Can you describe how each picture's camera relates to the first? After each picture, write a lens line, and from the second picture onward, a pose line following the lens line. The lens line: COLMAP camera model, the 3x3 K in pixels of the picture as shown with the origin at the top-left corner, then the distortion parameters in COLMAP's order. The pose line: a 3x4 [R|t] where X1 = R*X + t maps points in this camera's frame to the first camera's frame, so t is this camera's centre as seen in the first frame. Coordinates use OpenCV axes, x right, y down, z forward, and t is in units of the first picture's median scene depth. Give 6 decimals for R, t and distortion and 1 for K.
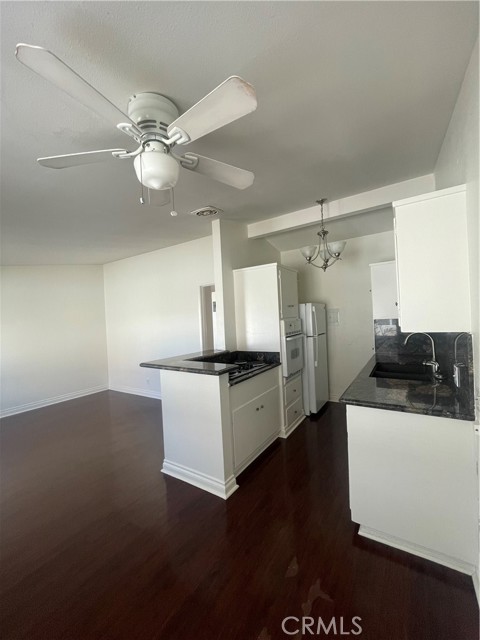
lens RADIAL K [[260.6, 0, 240.9], [0, 260.6, 321.2], [0, 0, 1]] dist [-0.001494, -0.000235]
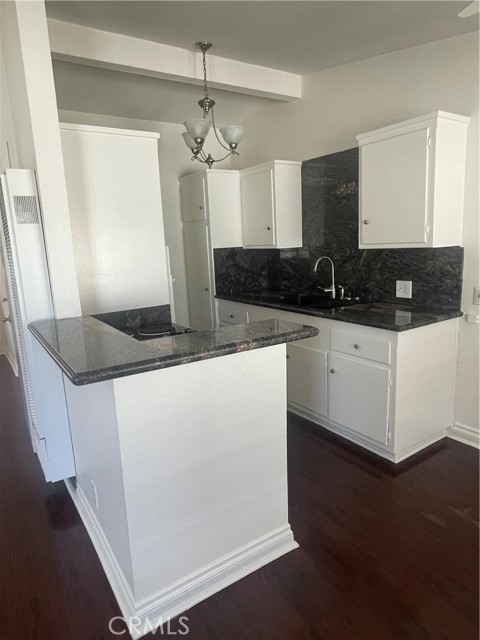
lens RADIAL K [[407.7, 0, 241.4], [0, 407.7, 315.8], [0, 0, 1]] dist [-0.002877, -0.000416]
pose [[0.397733, -0.139495, 0.906835, -0.572388], [0.037392, 0.990018, 0.135891, 0.030250], [-0.916739, -0.020140, 0.398979, 0.509039]]
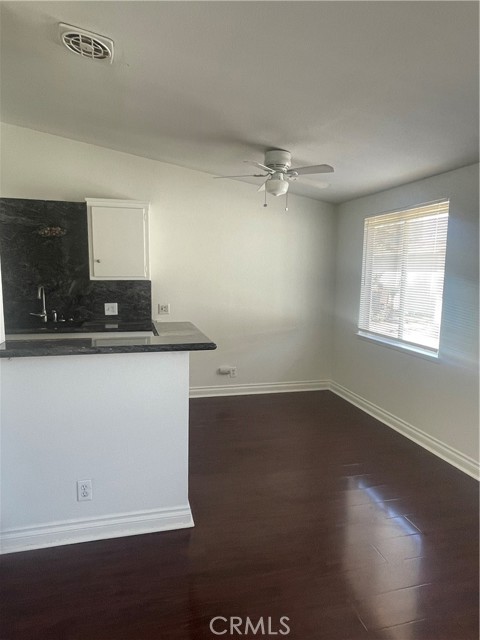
lens RADIAL K [[407.7, 0, 239.1], [0, 407.7, 324.3], [0, 0, 1]] dist [-0.002877, -0.000416]
pose [[-0.738951, -0.053469, 0.671634, -0.779963], [0.027519, 0.993619, 0.109380, 0.026045], [-0.673197, 0.099309, -0.732765, 1.254743]]
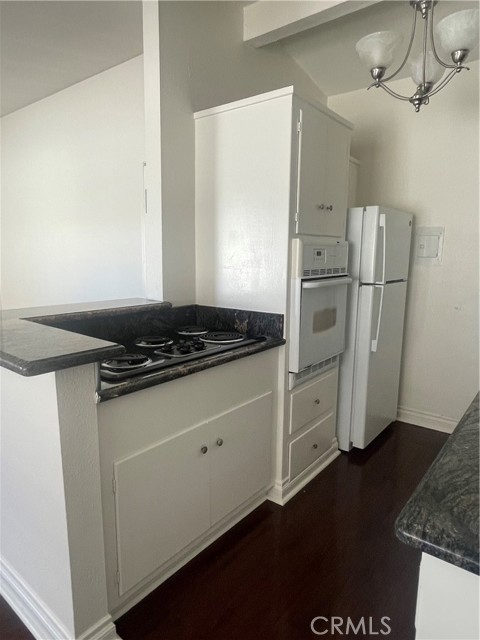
lens RADIAL K [[407.7, 0, 238.4], [0, 407.7, 319.1], [0, 0, 1]] dist [-0.002877, -0.000416]
pose [[0.993347, 0.072620, -0.089372, 0.134283], [-0.058390, 0.986554, 0.152648, 0.028596], [0.099255, -0.146414, 0.984231, 0.339931]]
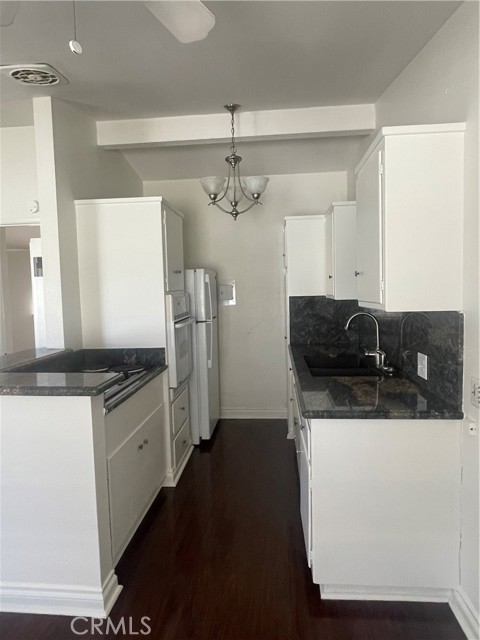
lens RADIAL K [[407.7, 0, 244.0], [0, 407.7, 319.0], [0, 0, 1]] dist [-0.002877, -0.000416]
pose [[0.880347, -0.009632, 0.474233, -0.134565], [-0.012414, 0.998983, 0.043335, 0.008830], [-0.474168, -0.044037, 0.879332, 0.088799]]
